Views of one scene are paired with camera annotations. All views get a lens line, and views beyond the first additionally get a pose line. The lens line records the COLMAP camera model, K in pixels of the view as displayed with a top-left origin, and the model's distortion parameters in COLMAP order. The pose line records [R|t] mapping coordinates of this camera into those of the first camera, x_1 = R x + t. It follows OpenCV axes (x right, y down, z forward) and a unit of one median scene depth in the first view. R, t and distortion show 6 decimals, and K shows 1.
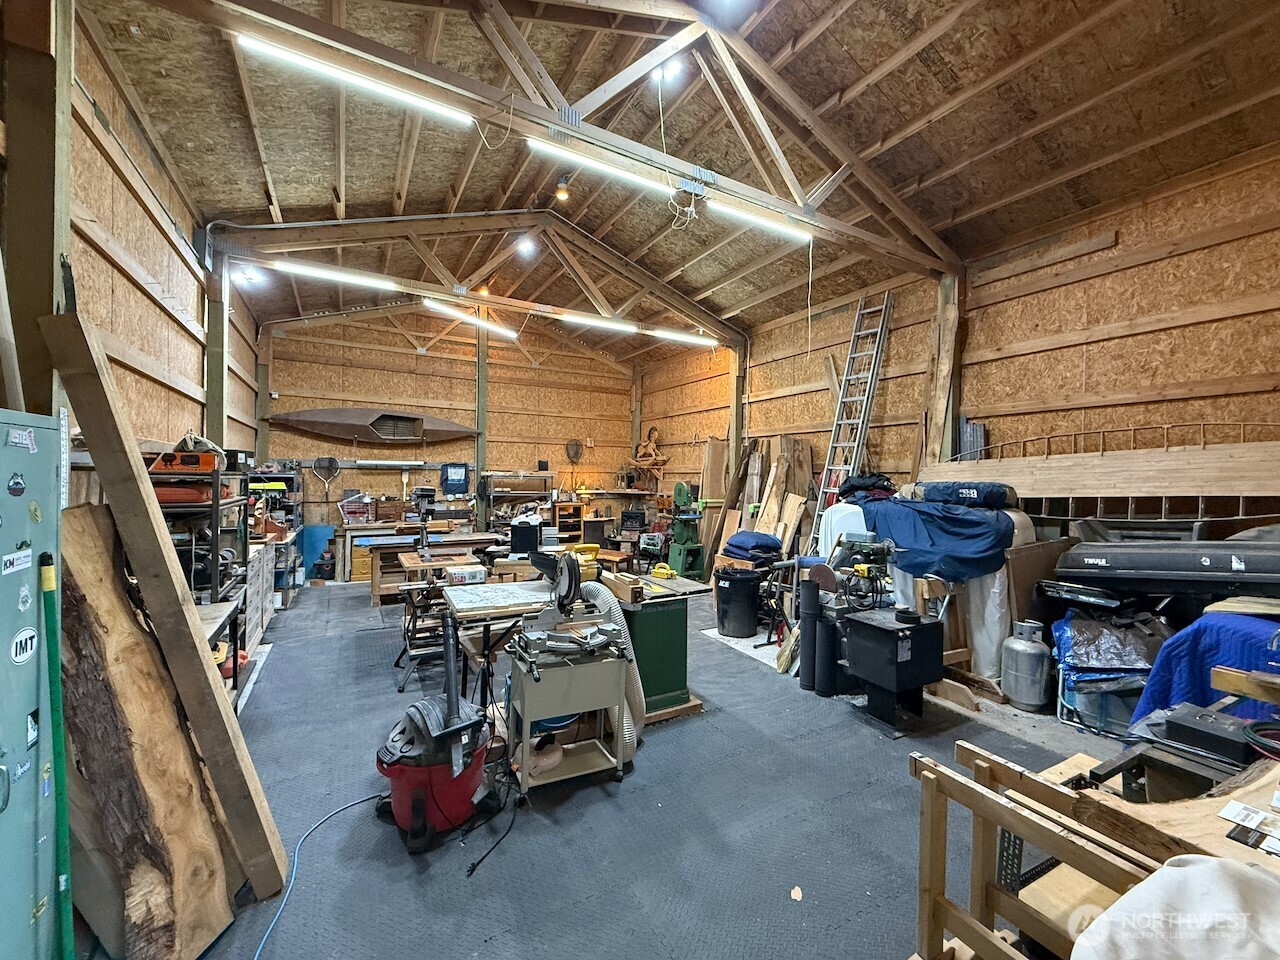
lens RADIAL K [[510.3, 0, 635.9], [0, 510.3, 488.5], [0, 0, 1]] dist [-0.000274, 0.000045]
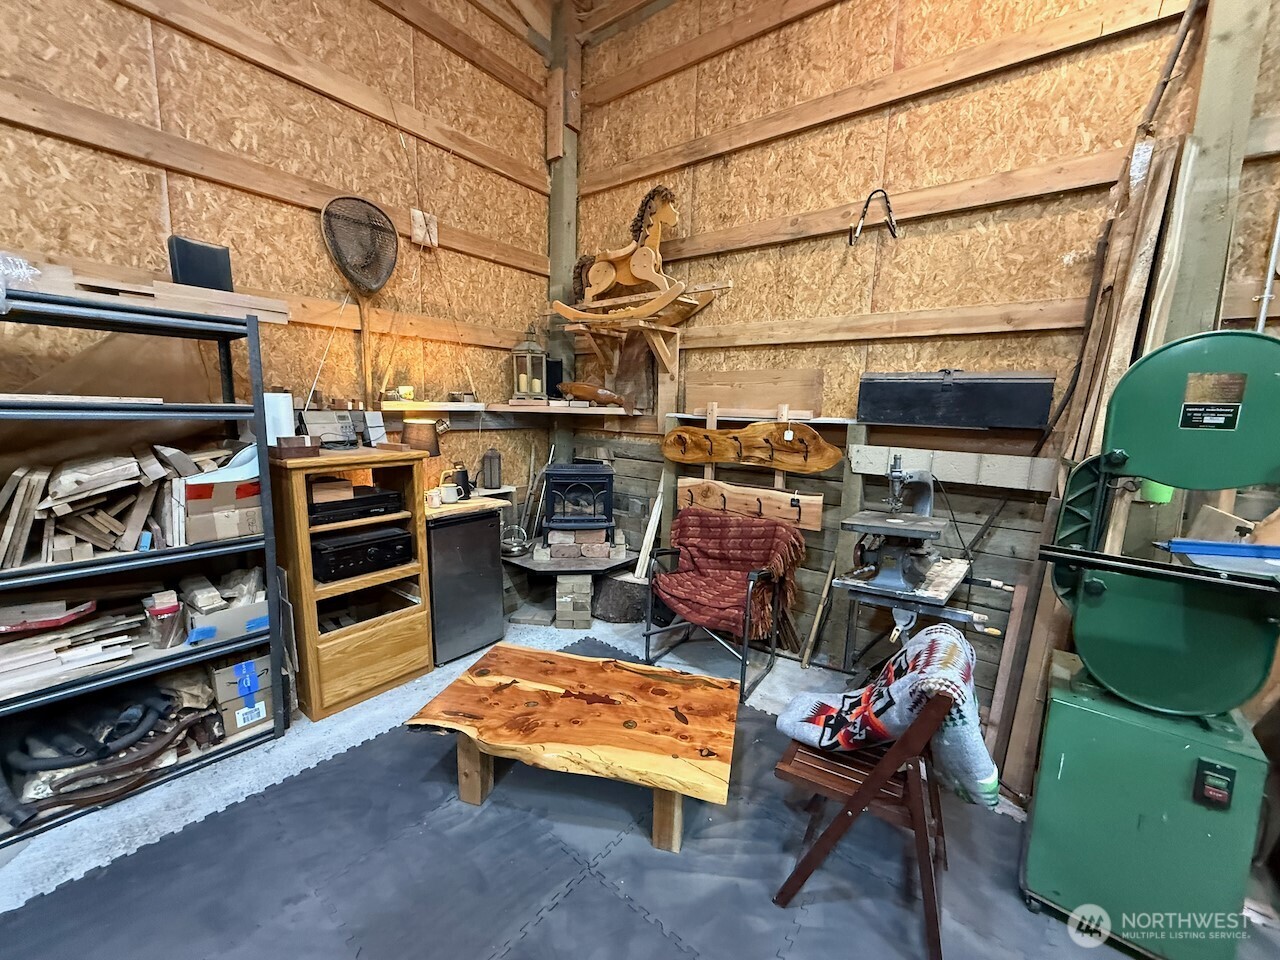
lens RADIAL K [[510.3, 0, 637.8], [0, 510.3, 482.3], [0, 0, 1]] dist [-0.000274, 0.000045]
pose [[0.922048, -0.043820, 0.384587, -0.103423], [-0.009264, 0.990788, 0.135103, 0.009627], [-0.386965, -0.128134, 0.913148, 0.740630]]
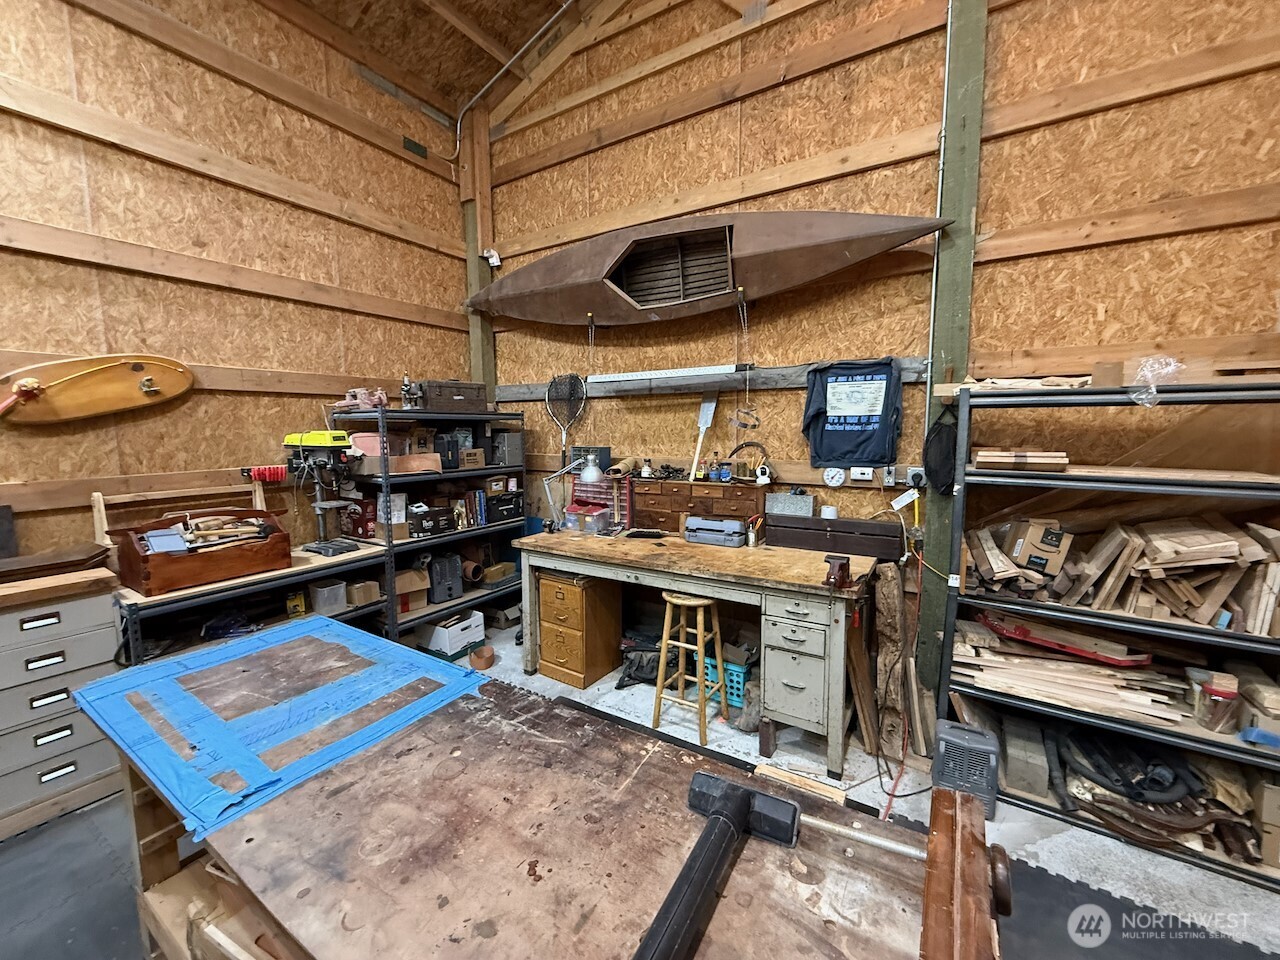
lens RADIAL K [[510.3, 0, 641.3], [0, 510.3, 482.9], [0, 0, 1]] dist [-0.000274, 0.000045]
pose [[0.473160, 0.081387, -0.877209, -0.138835], [-0.004055, 0.995914, 0.090214, -0.005794], [0.880967, -0.039129, 0.471556, 0.711409]]
